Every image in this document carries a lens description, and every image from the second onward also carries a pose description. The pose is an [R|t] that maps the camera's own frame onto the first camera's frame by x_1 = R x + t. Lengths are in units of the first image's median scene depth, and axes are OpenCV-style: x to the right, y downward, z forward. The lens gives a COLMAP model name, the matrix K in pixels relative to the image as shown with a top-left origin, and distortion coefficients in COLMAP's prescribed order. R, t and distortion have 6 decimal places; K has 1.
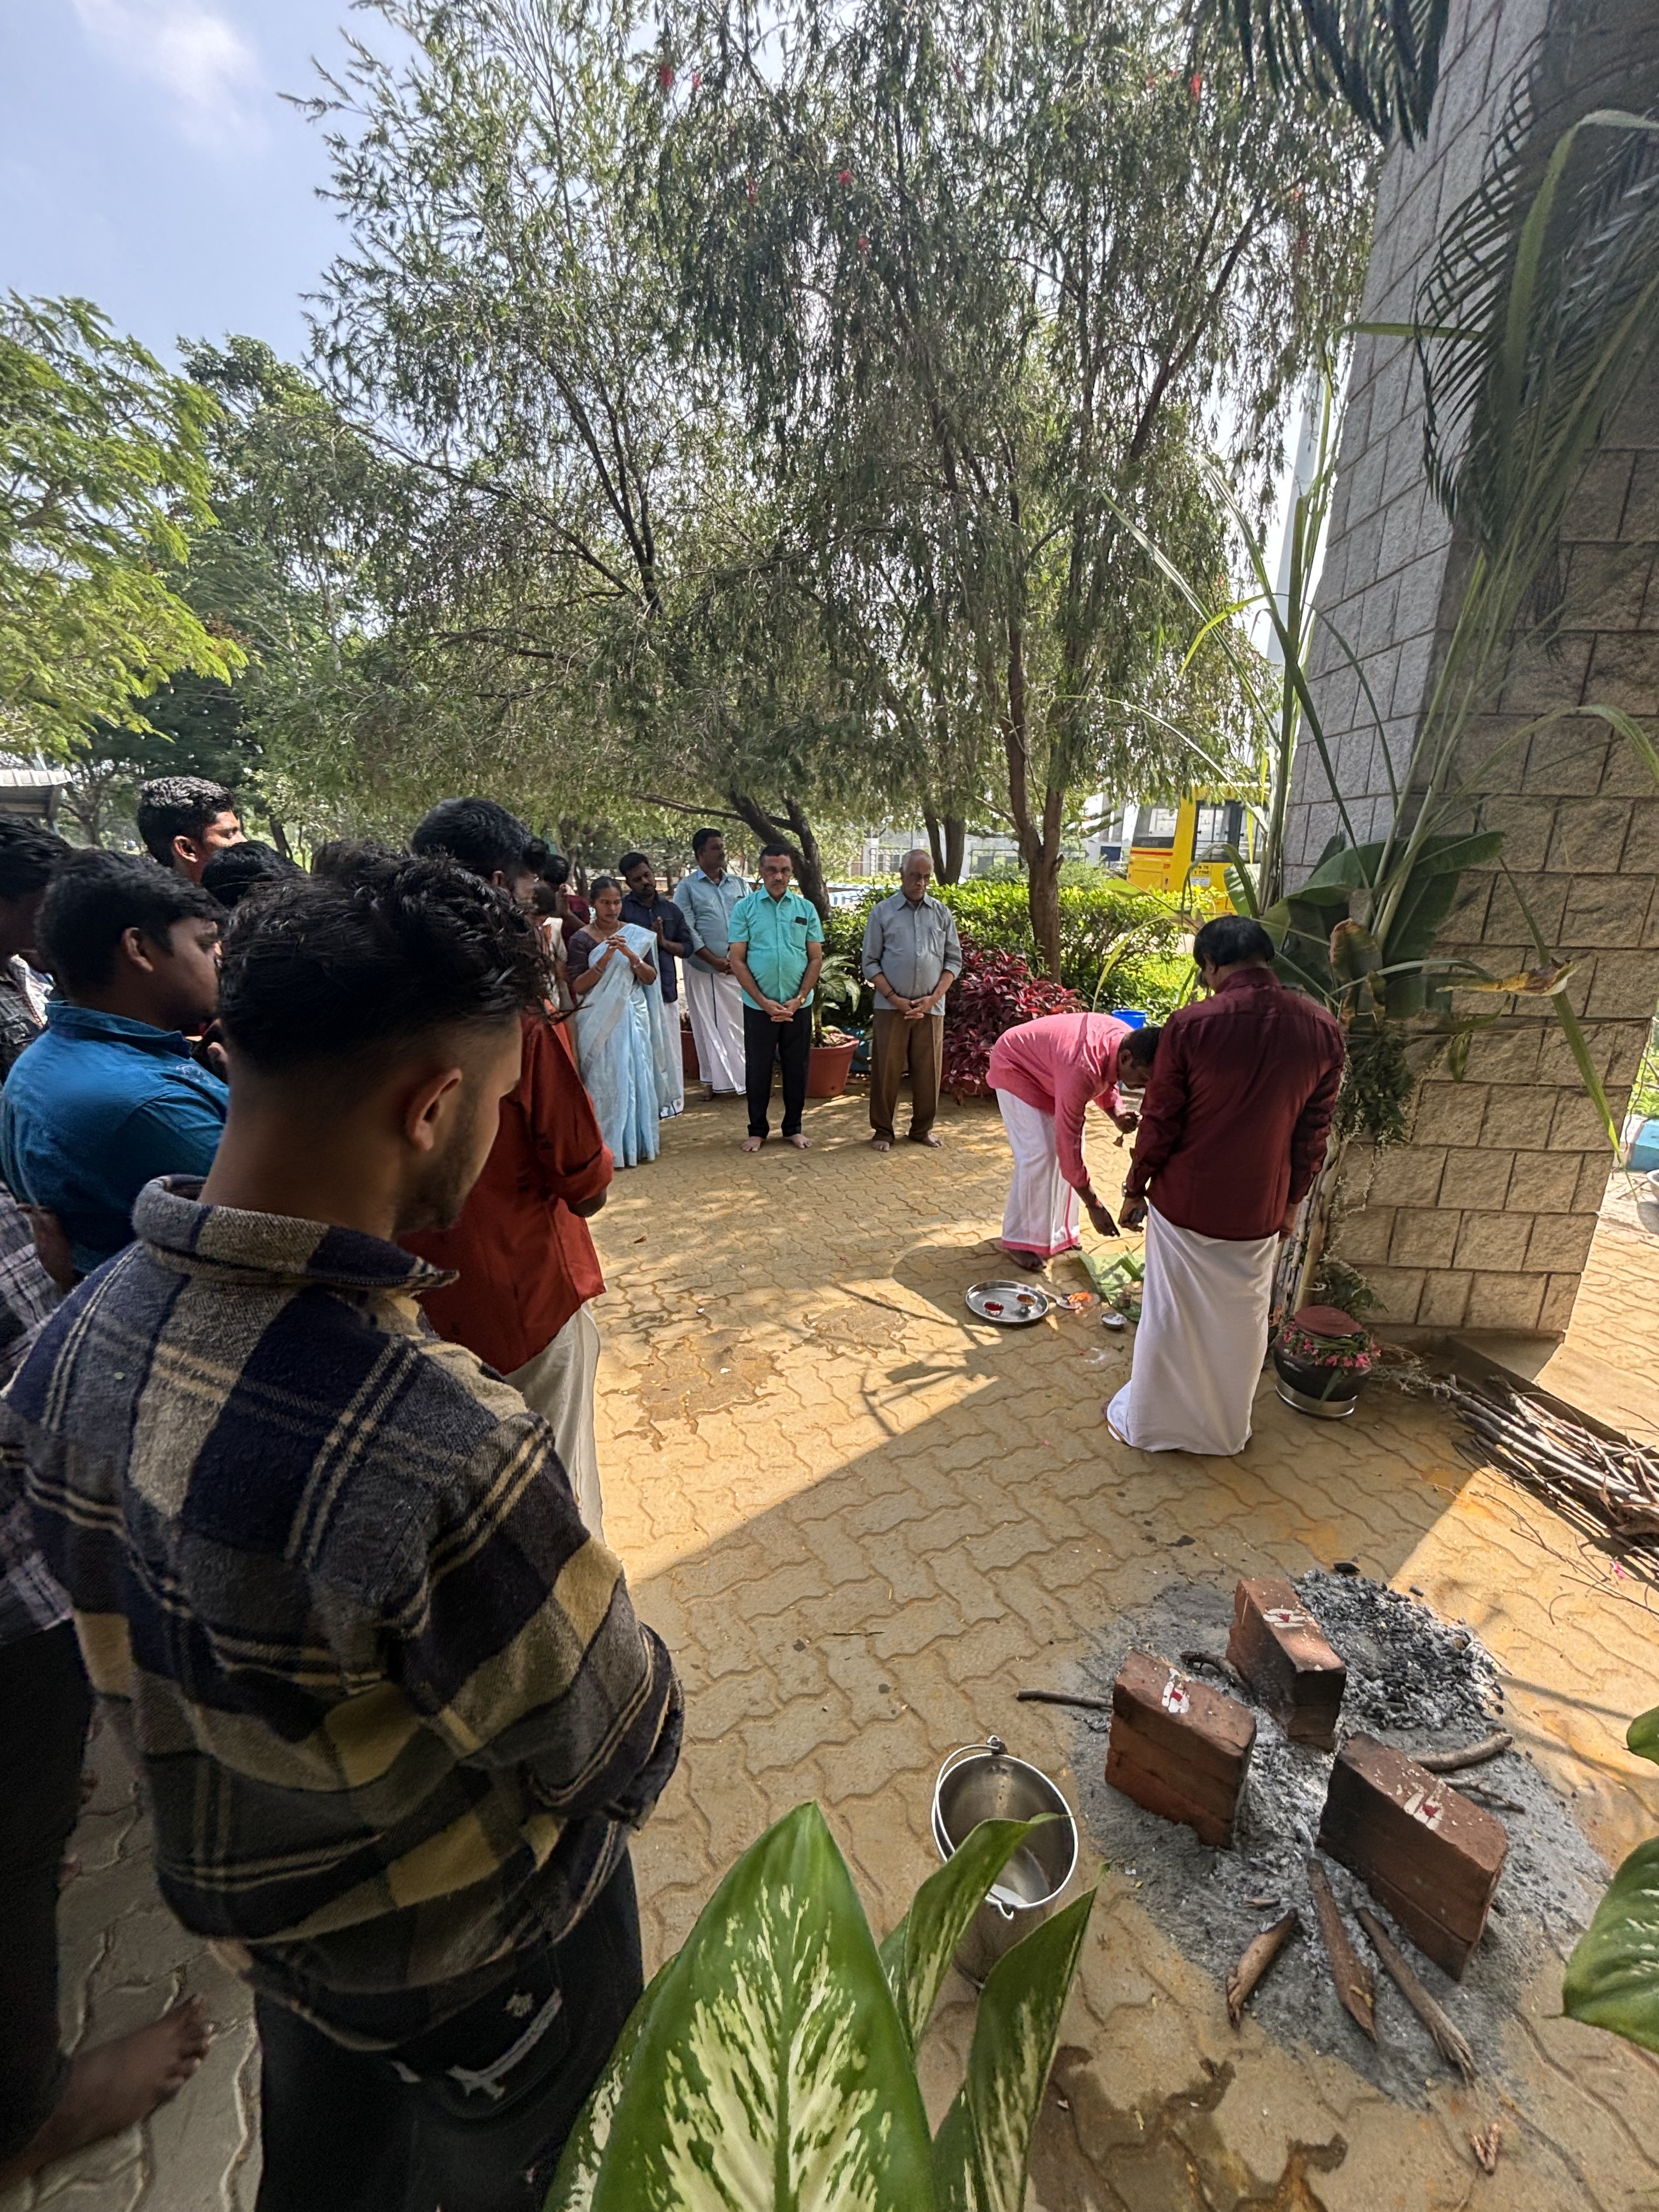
lens RADIAL K [[893.2, 0, 834.3], [0, 893.2, 1103.9], [0, 0, 1]] dist [0.003939, -0.001174]
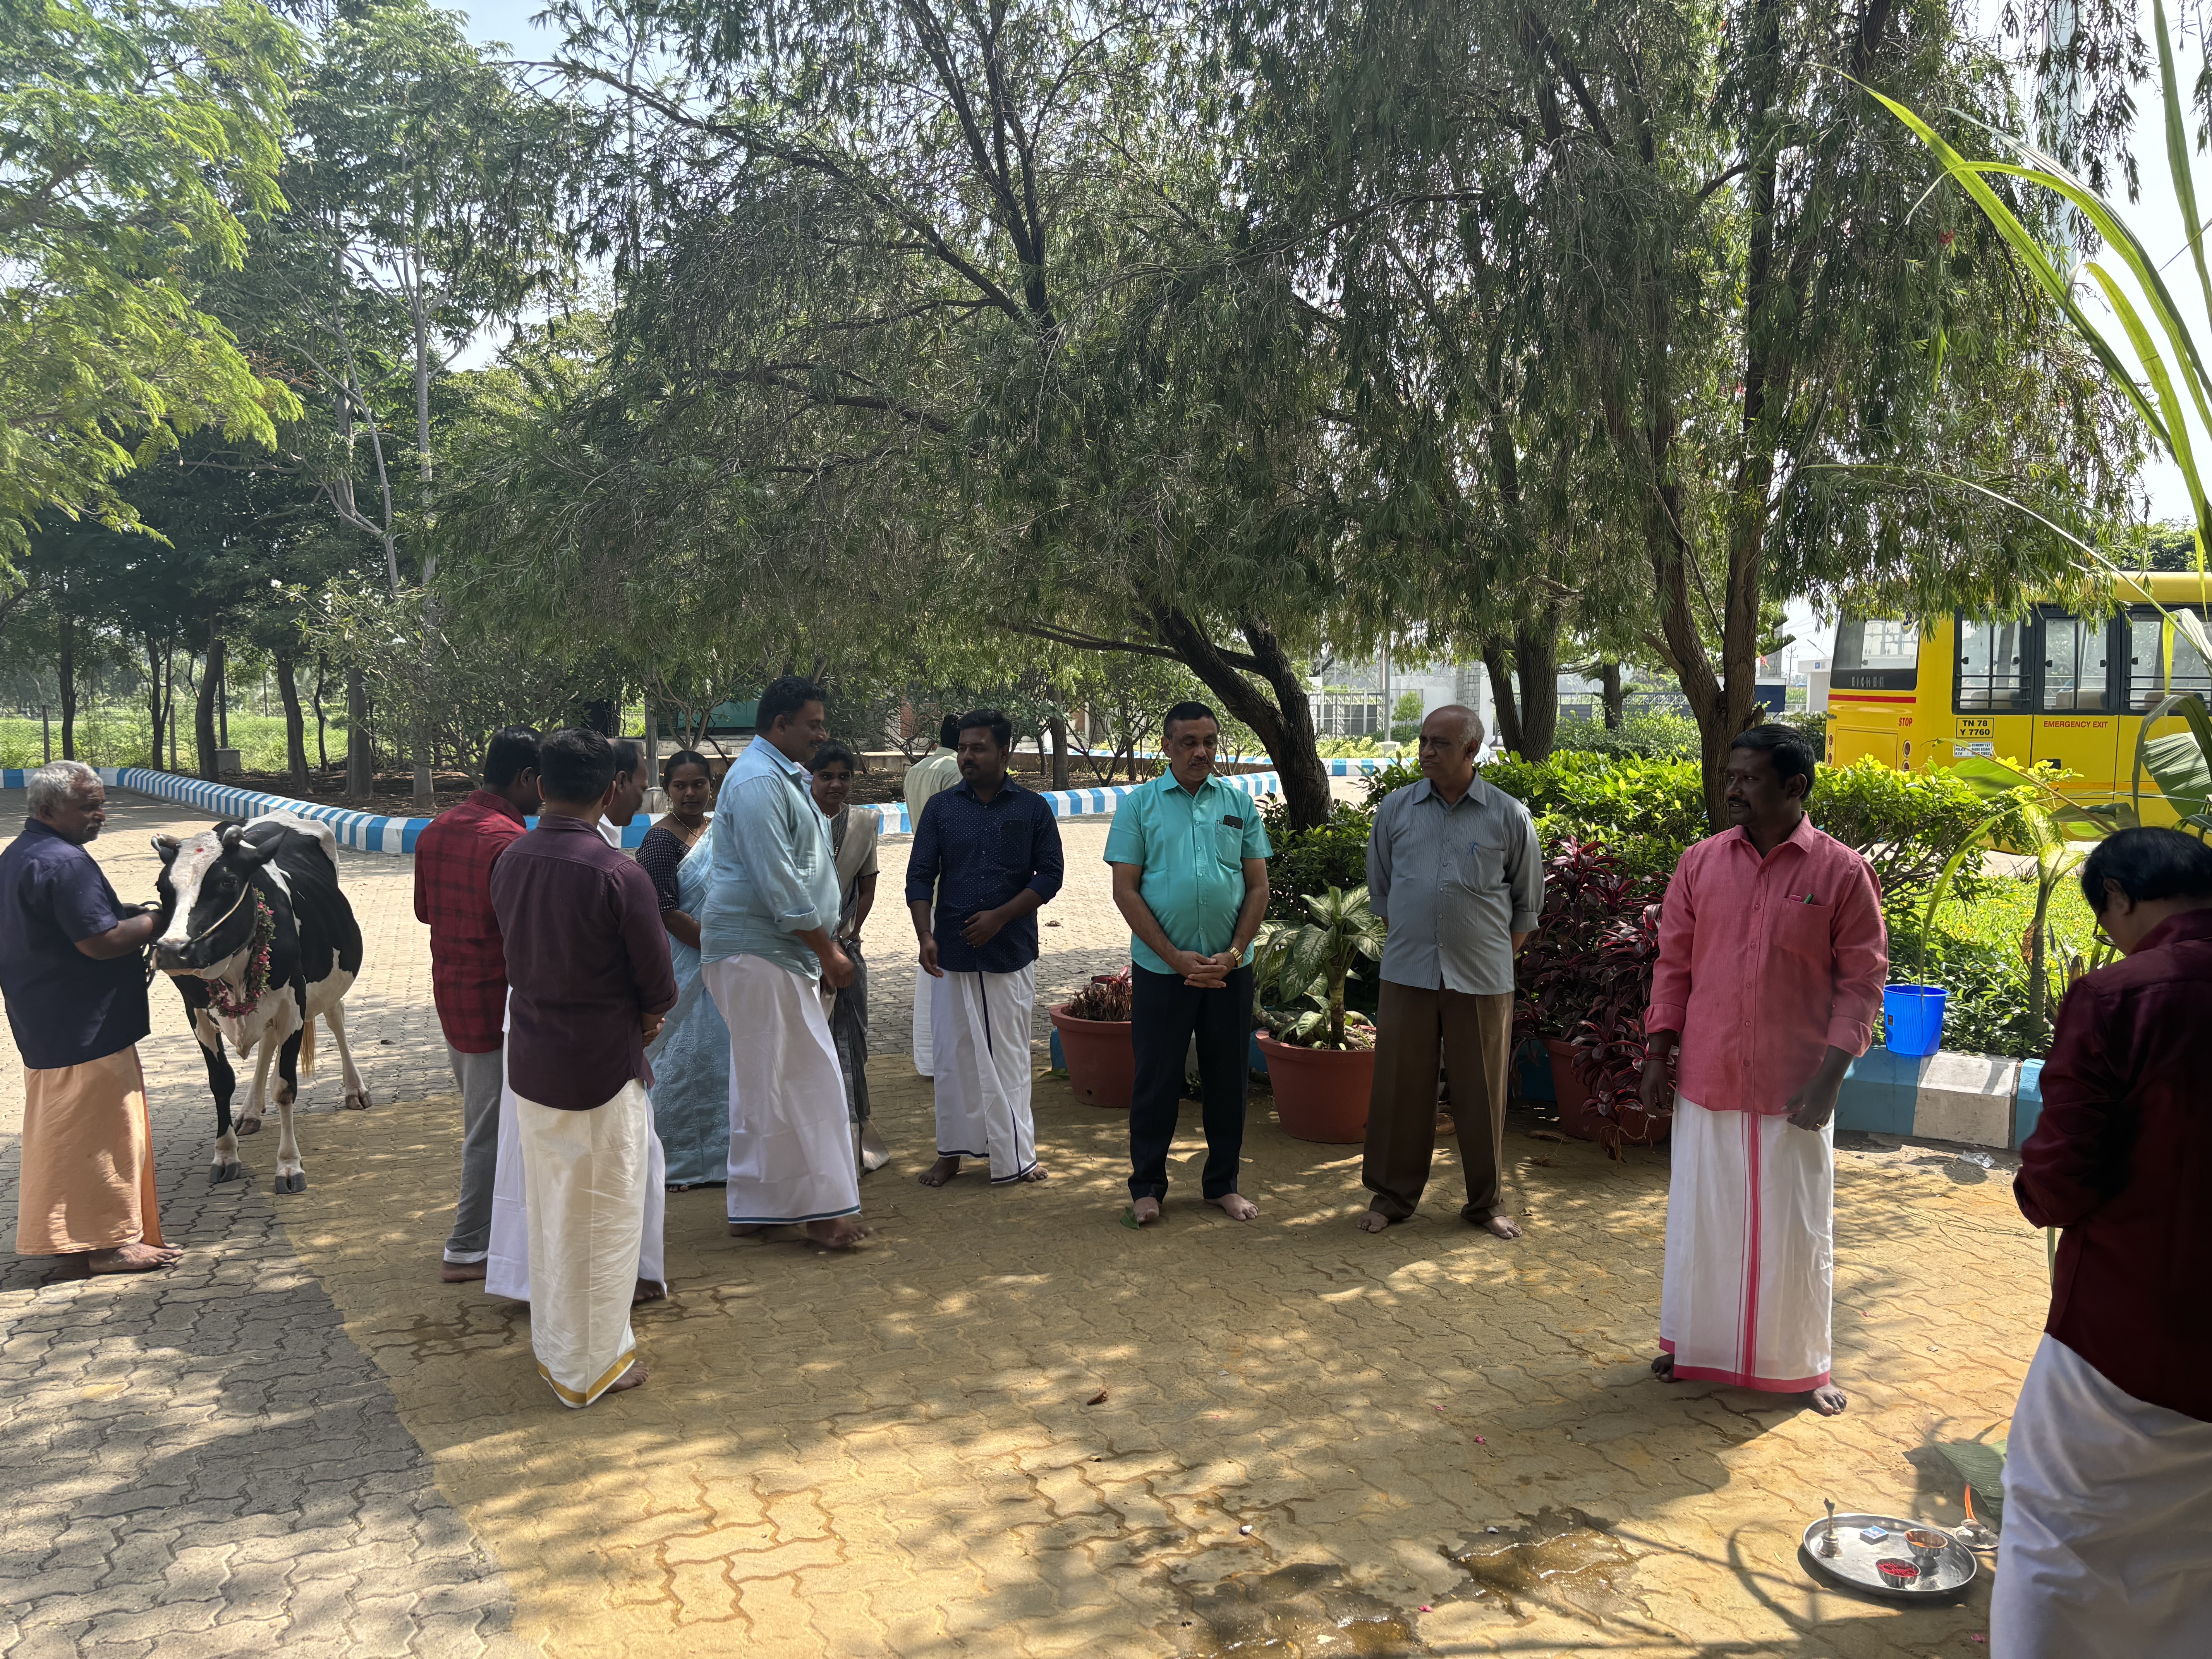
lens RADIAL K [[1677.2, 0, 1092.4], [0, 1677.2, 847.7], [0, 0, 1]] dist [0.040893, -0.038531]
pose [[0.996831, -0.007066, -0.079237, -0.082831], [-0.007916, 0.982293, -0.187183, 0.008896], [0.079156, 0.187217, 0.979124, -0.053287]]
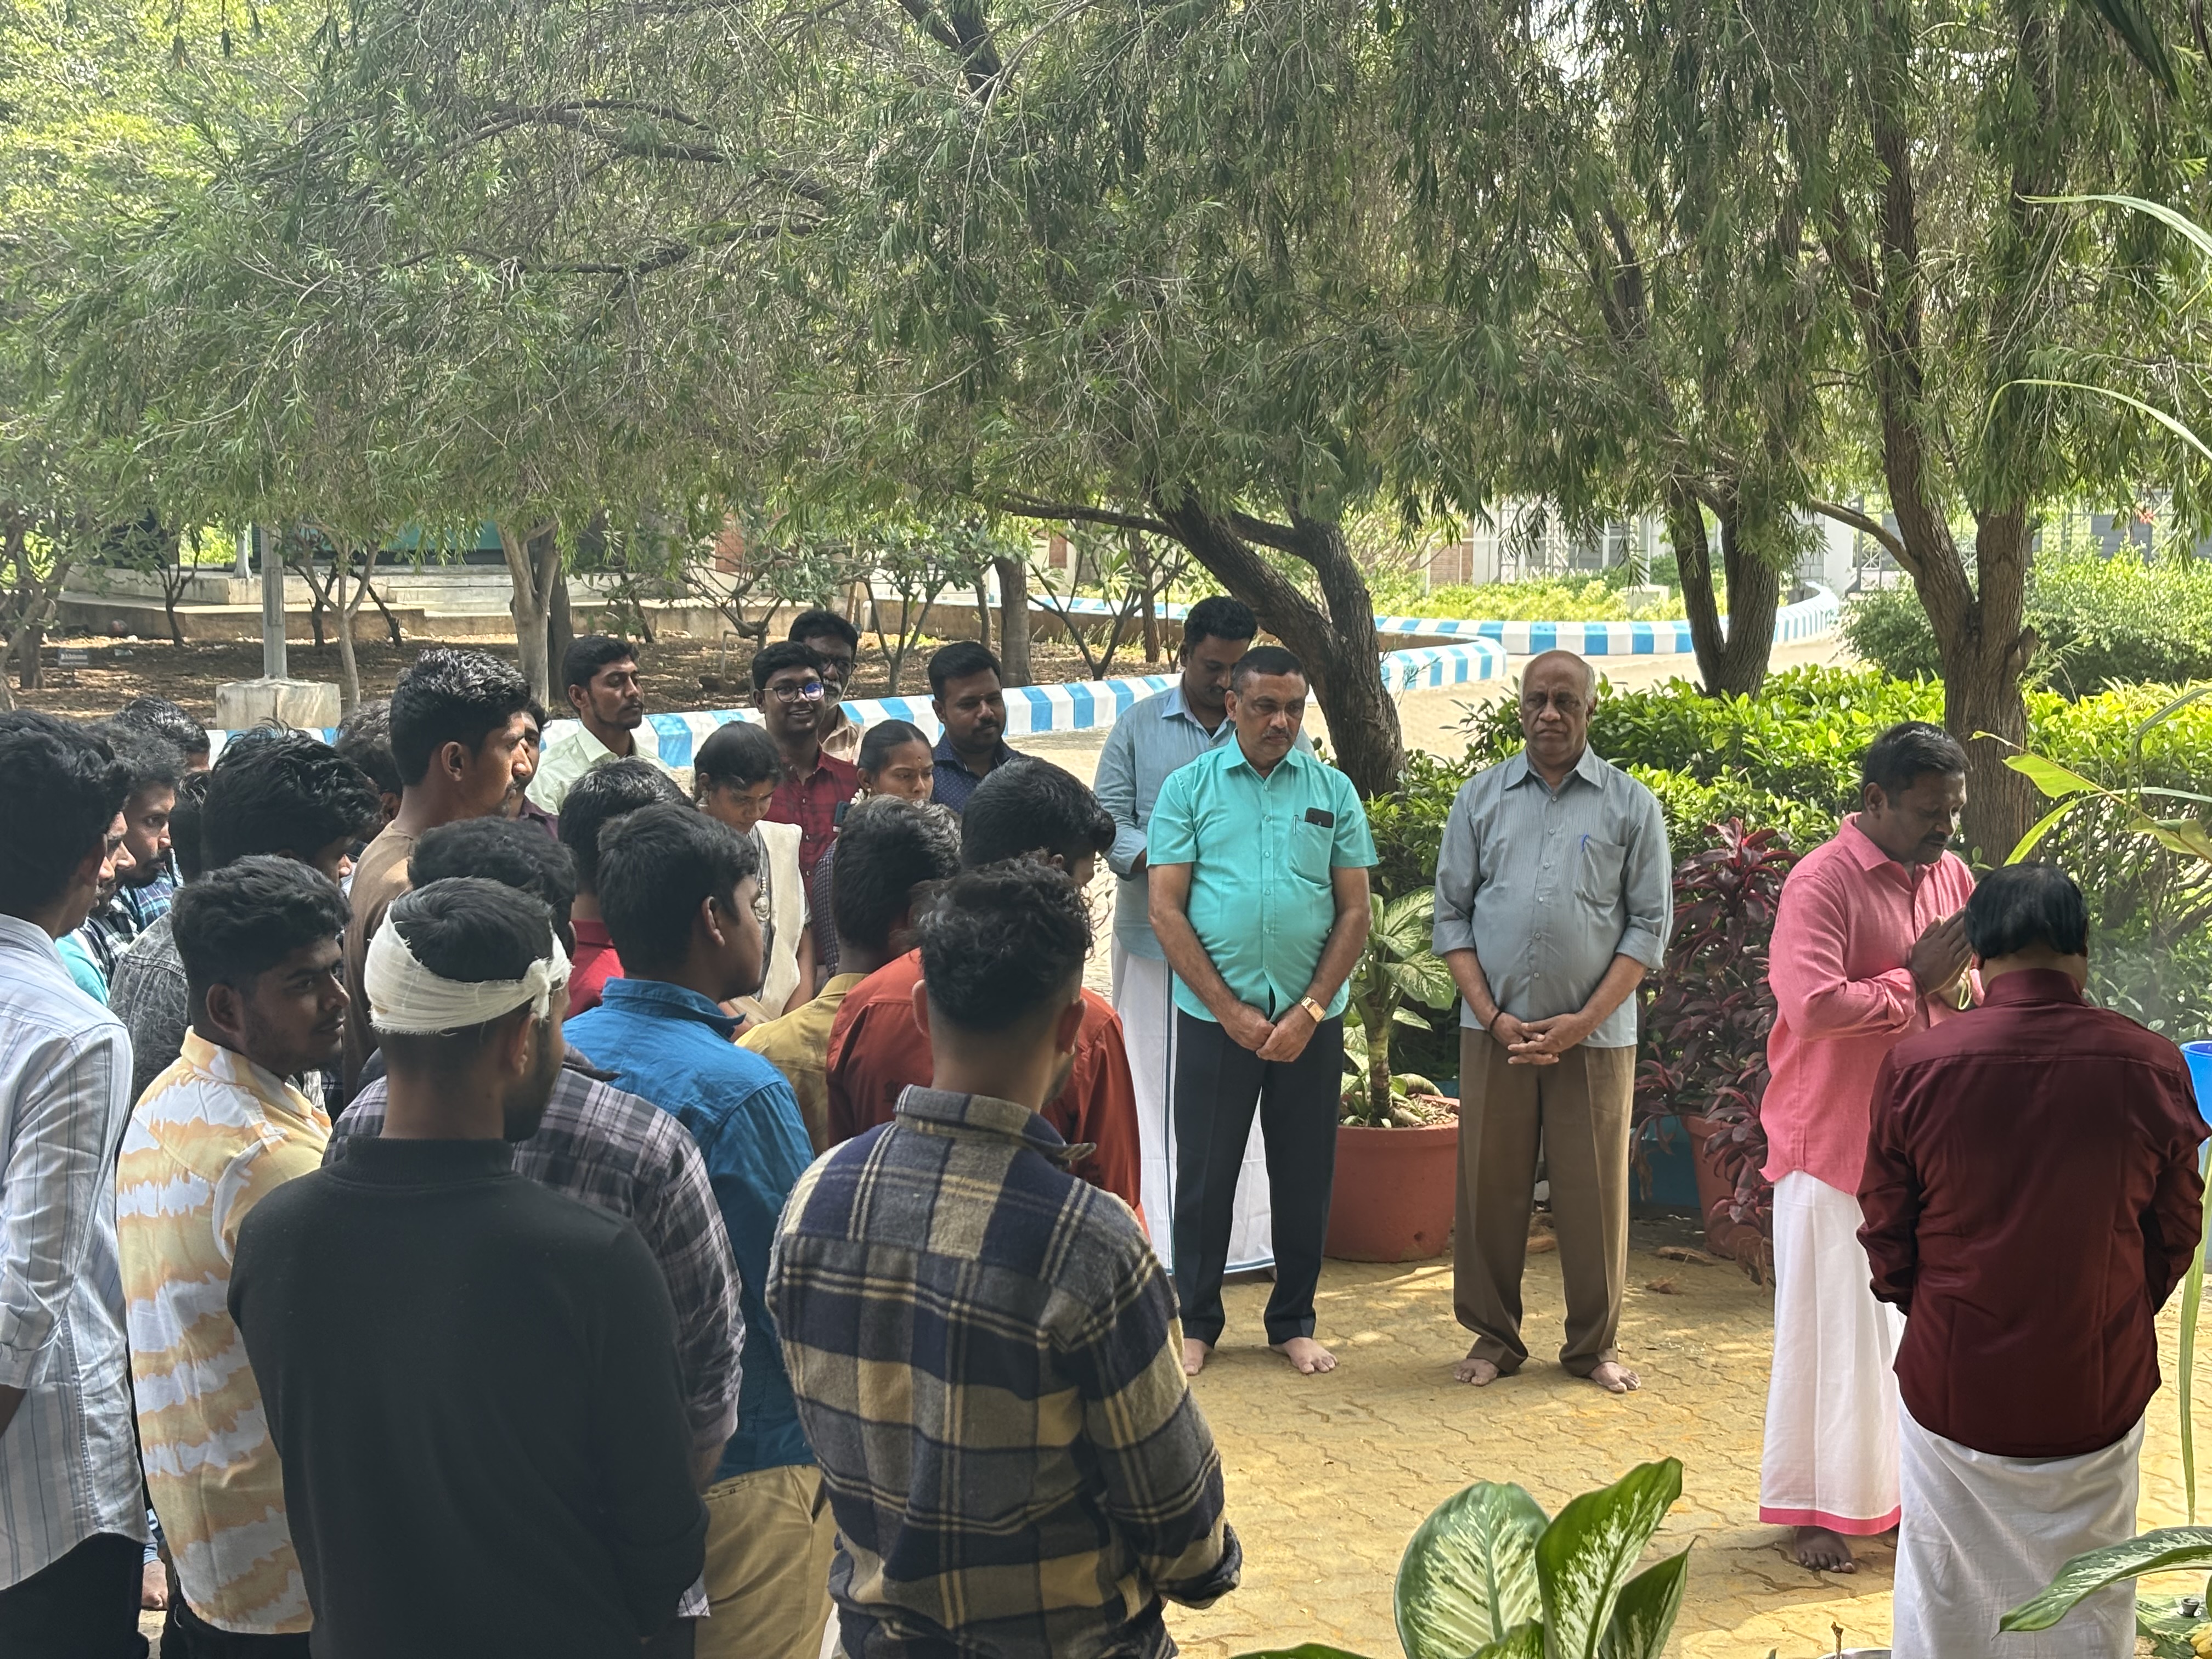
lens RADIAL K [[3349.8, 0, 1120.0], [0, 3349.8, 815.2], [0, 0, 1]] dist [0.025721, 0.000000]
pose [[0.997537, 0.002428, -0.070104, -0.028867], [-0.014667, 0.984529, -0.174605, 0.053763], [0.068595, 0.175203, 0.982140, -0.422045]]
